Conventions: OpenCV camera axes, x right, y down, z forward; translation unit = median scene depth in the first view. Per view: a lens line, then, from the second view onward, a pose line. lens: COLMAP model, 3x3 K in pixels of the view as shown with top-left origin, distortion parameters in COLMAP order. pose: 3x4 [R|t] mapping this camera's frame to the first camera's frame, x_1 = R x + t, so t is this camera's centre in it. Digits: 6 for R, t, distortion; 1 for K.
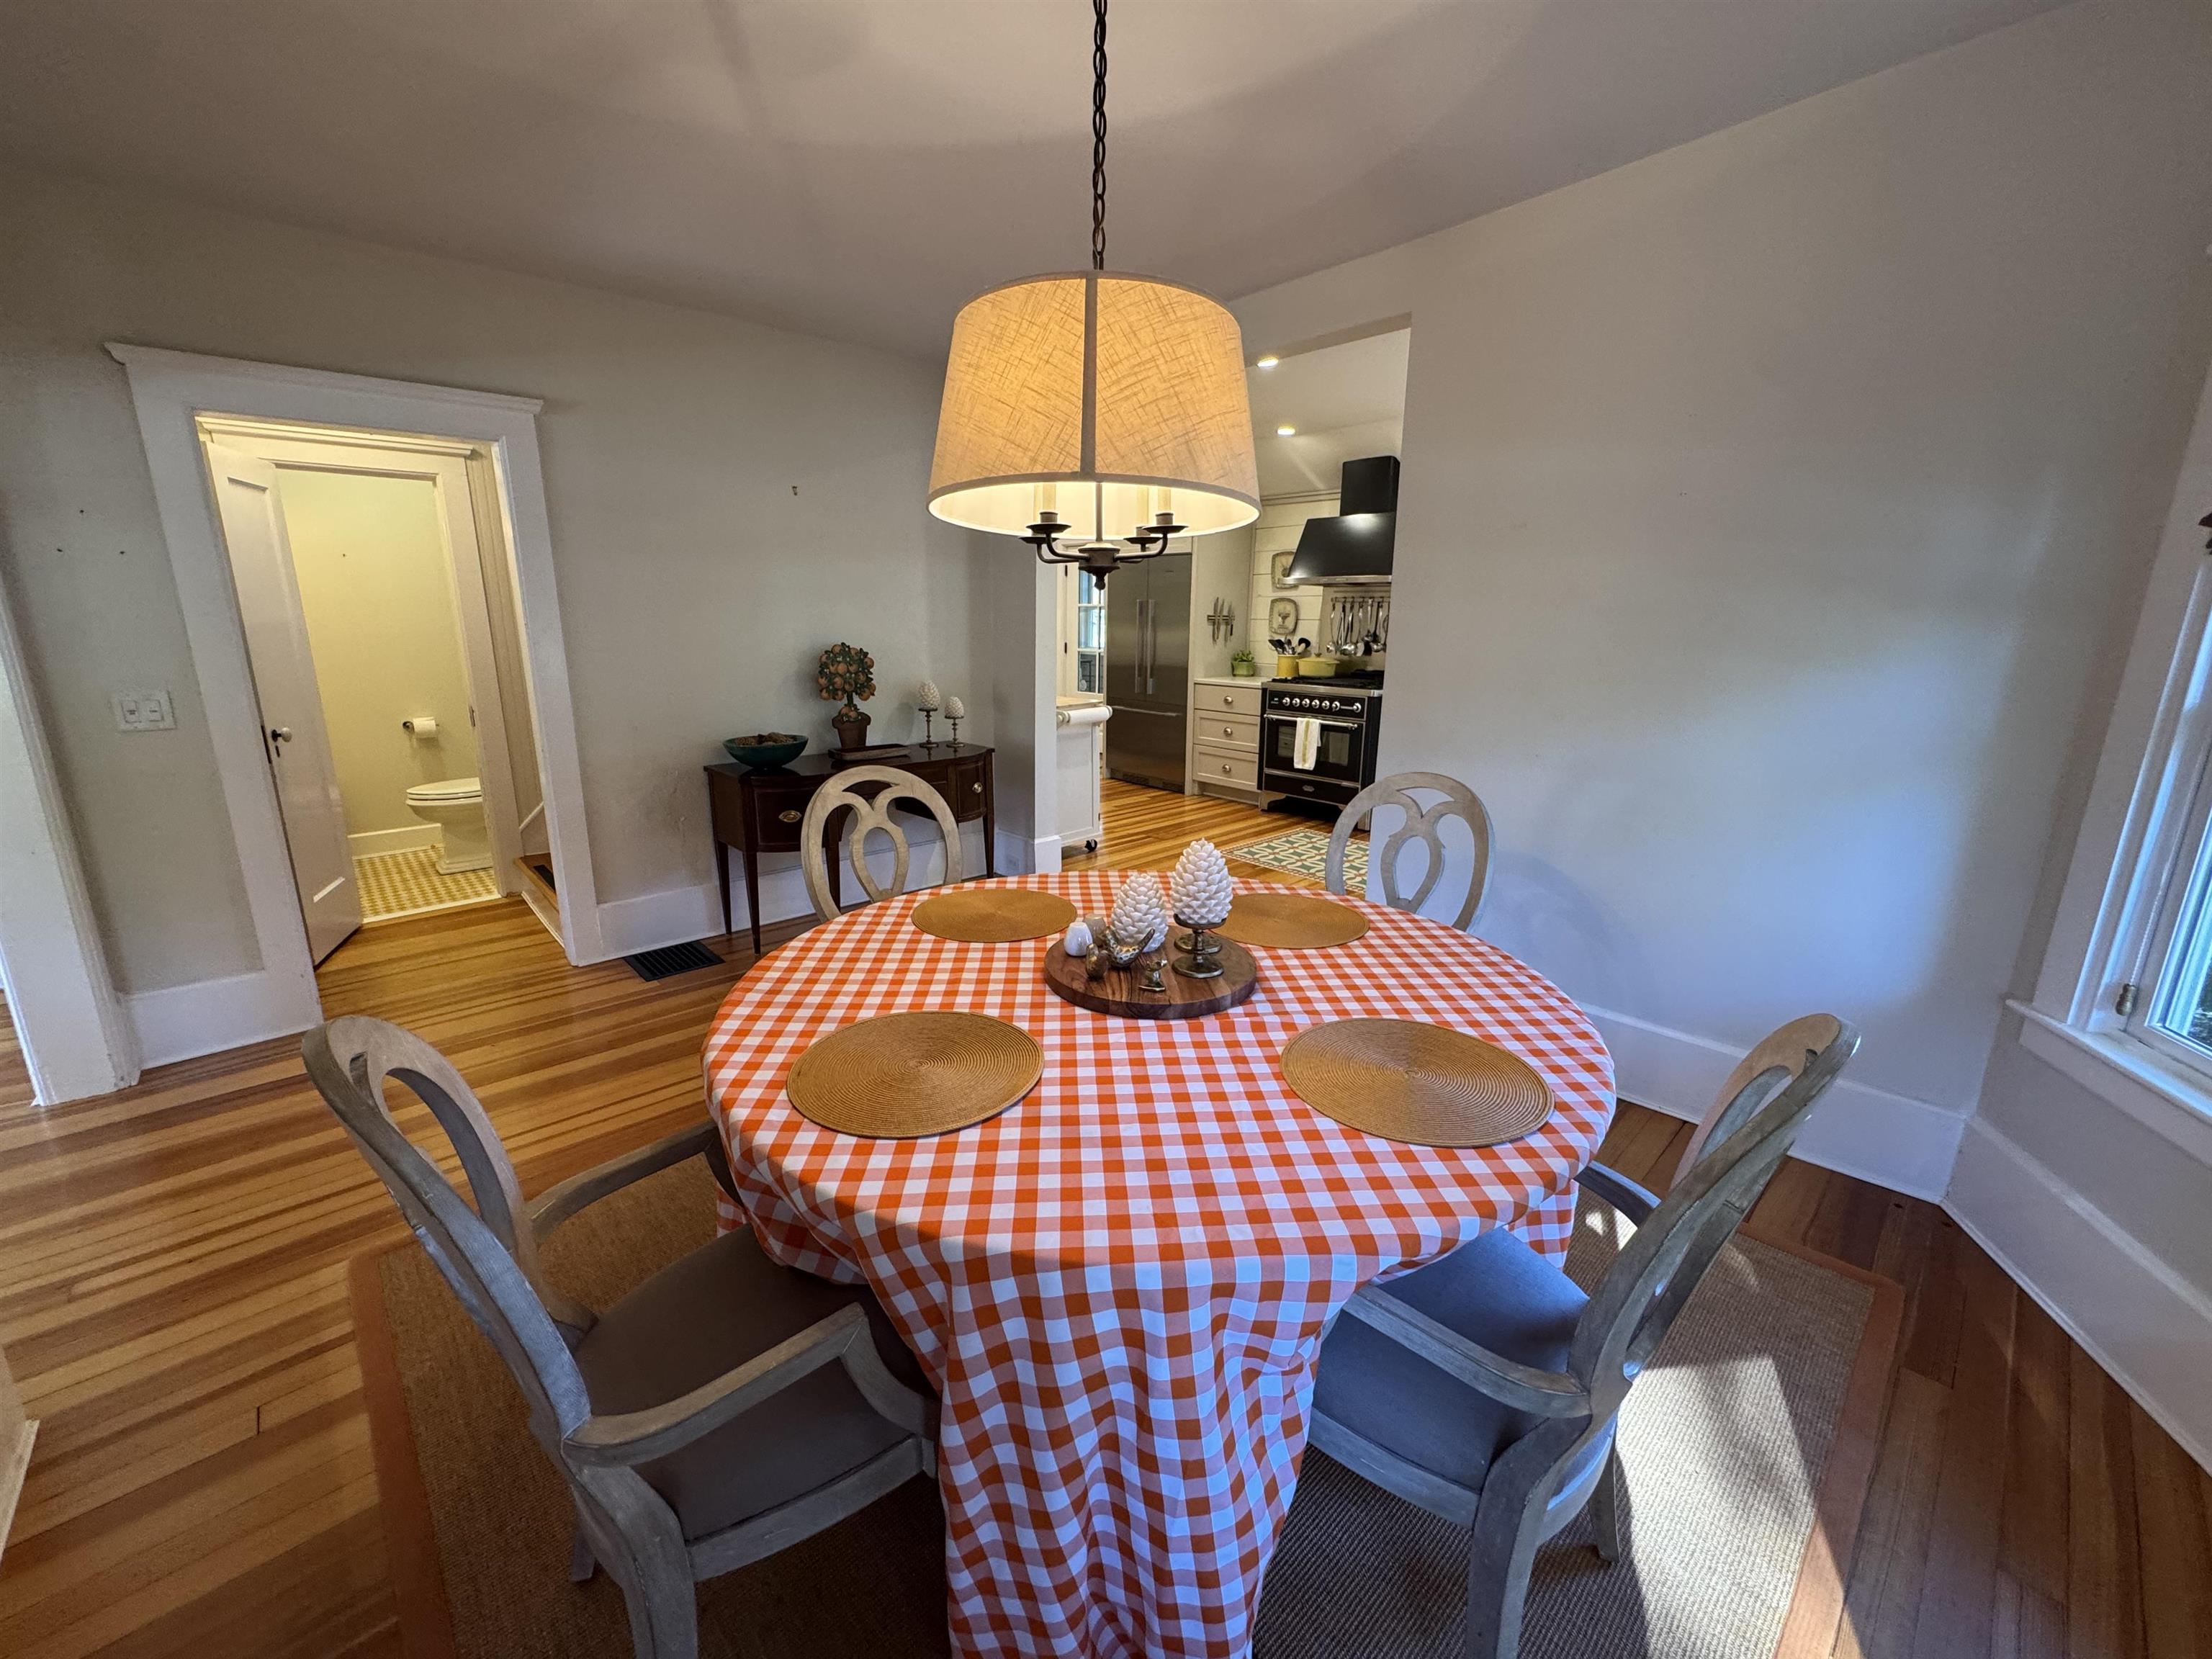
lens RADIAL K [[885.8, 0, 1106.5], [0, 885.8, 835.4], [0, 0, 1]] dist [0.001194, 0.000027]
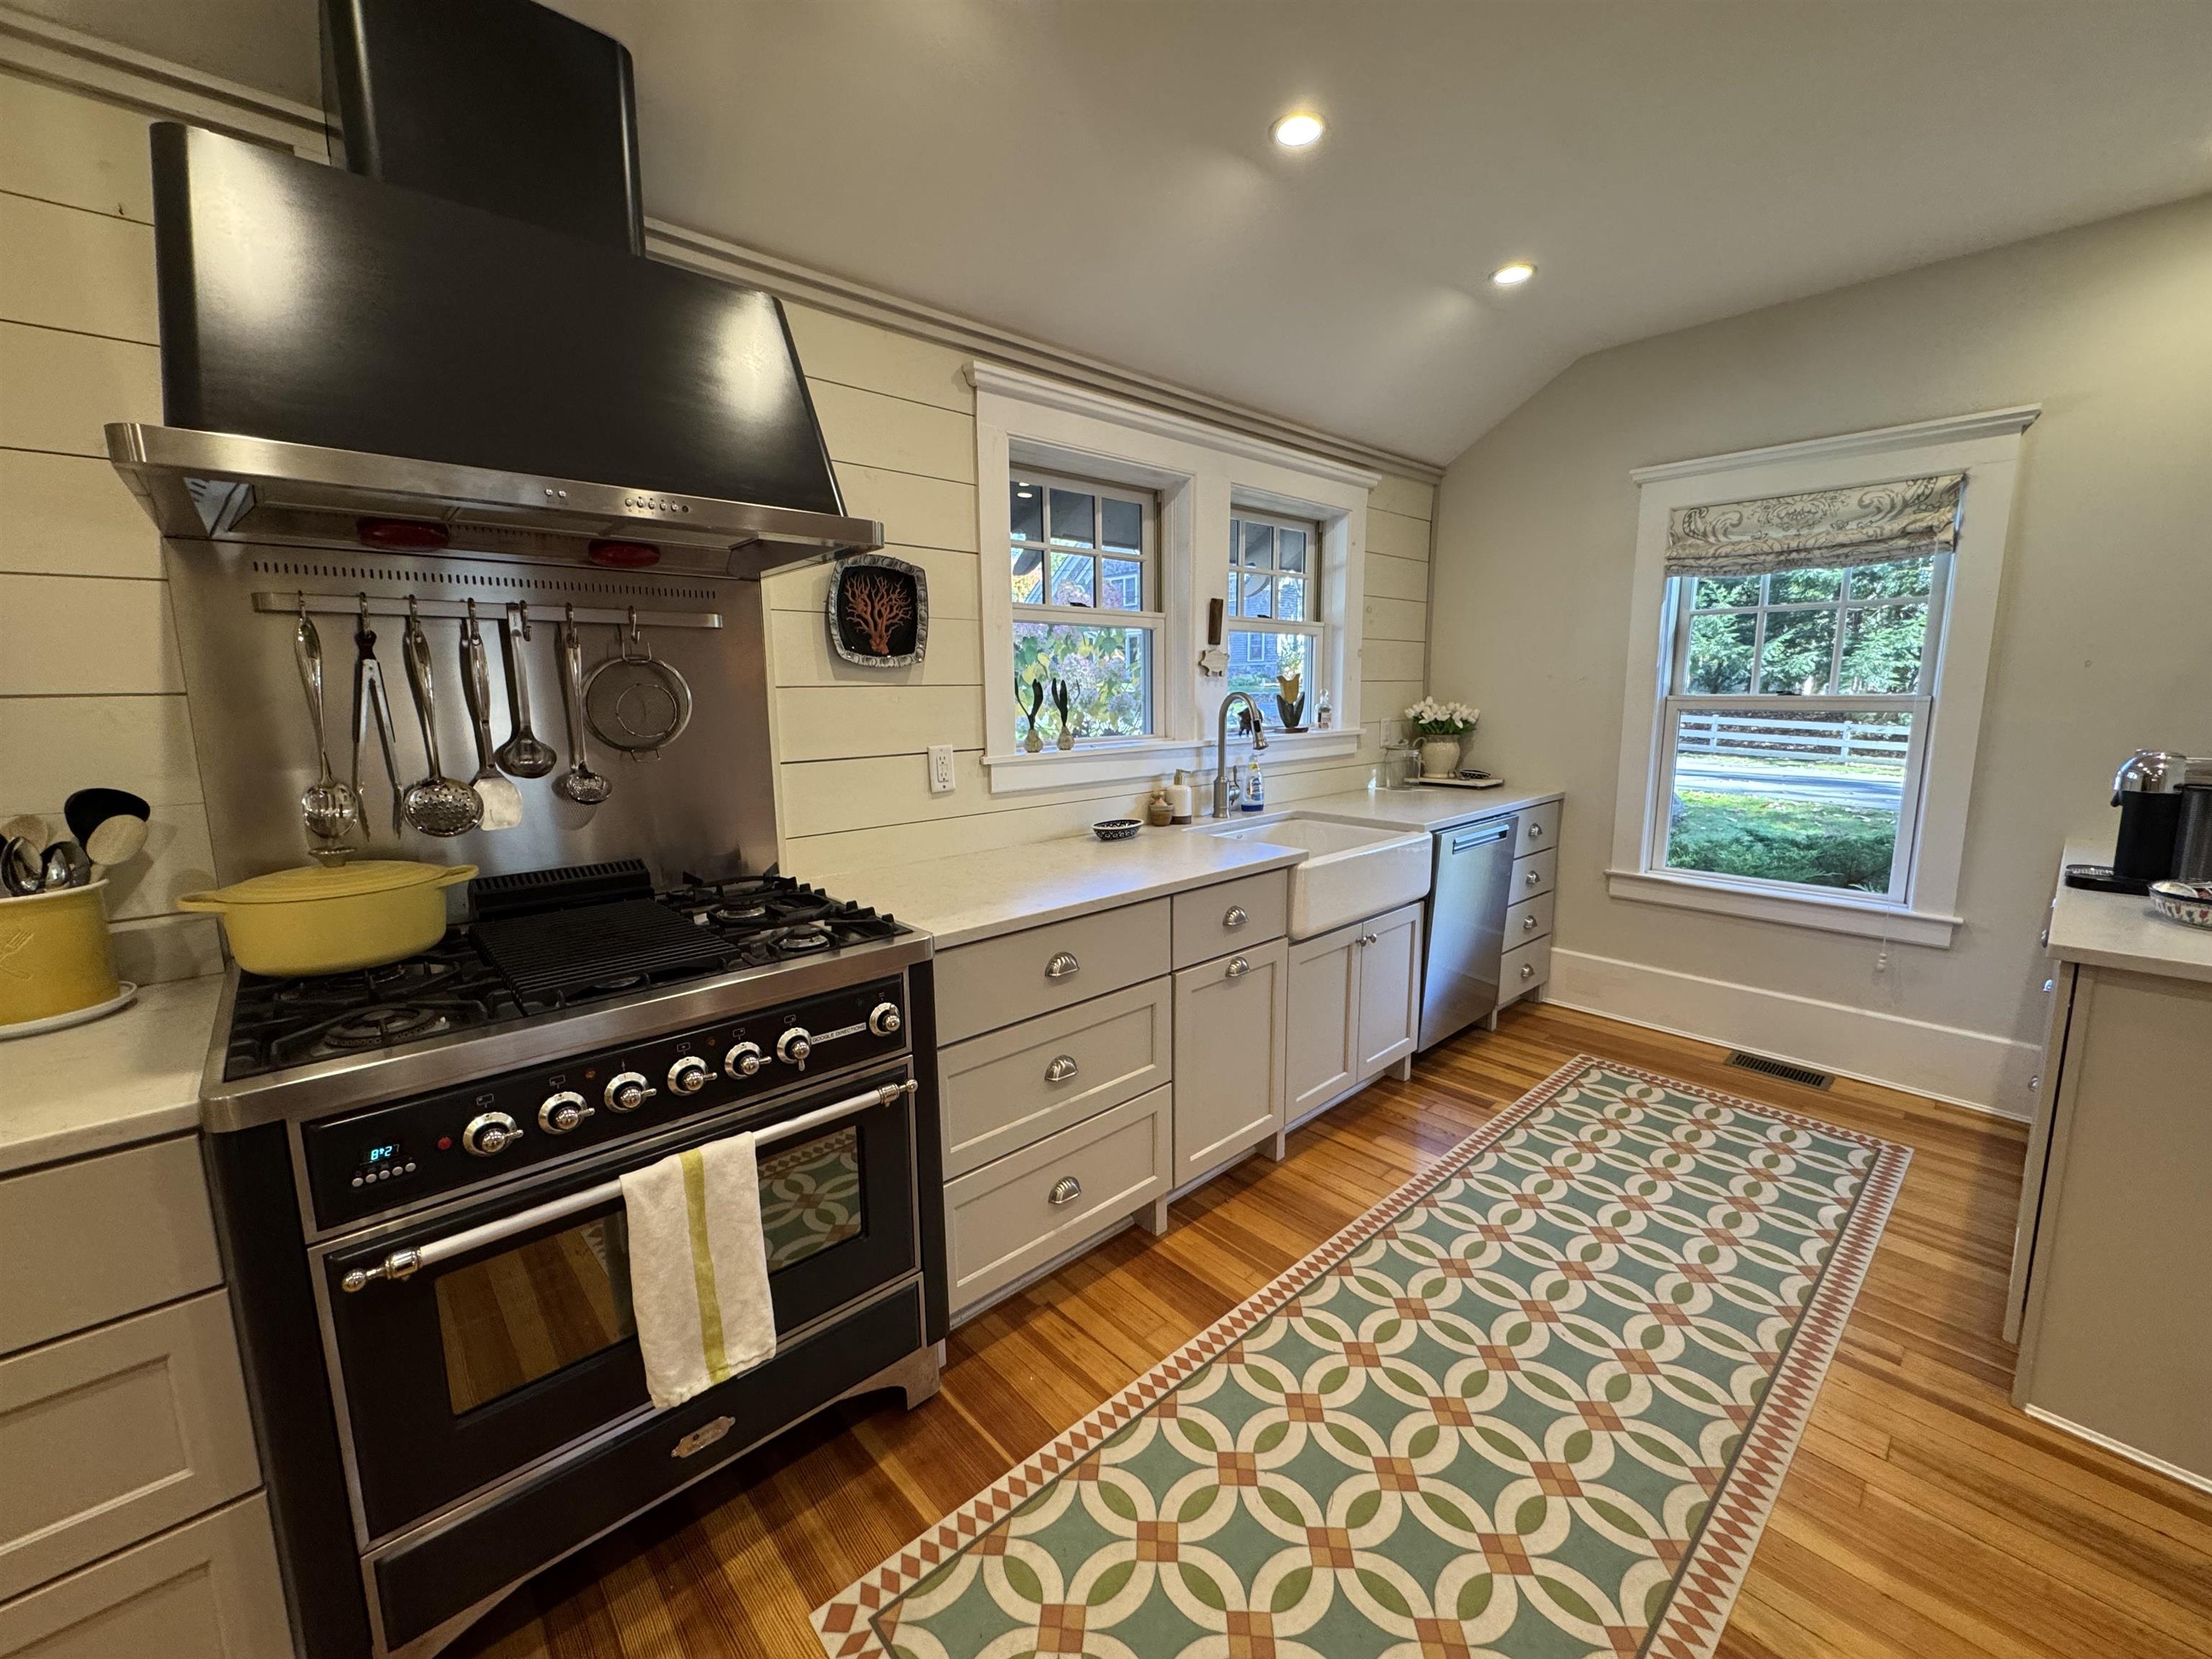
lens RADIAL K [[885.8, 0, 1107.4], [0, 885.8, 824.9], [0, 0, 1]] dist [0.001194, 0.000027]
pose [[0.017697, -0.166018, 0.985964, 0.037817], [0.242217, 0.957456, 0.156870, -0.214309], [-0.970061, 0.236042, 0.057157, 0.872477]]
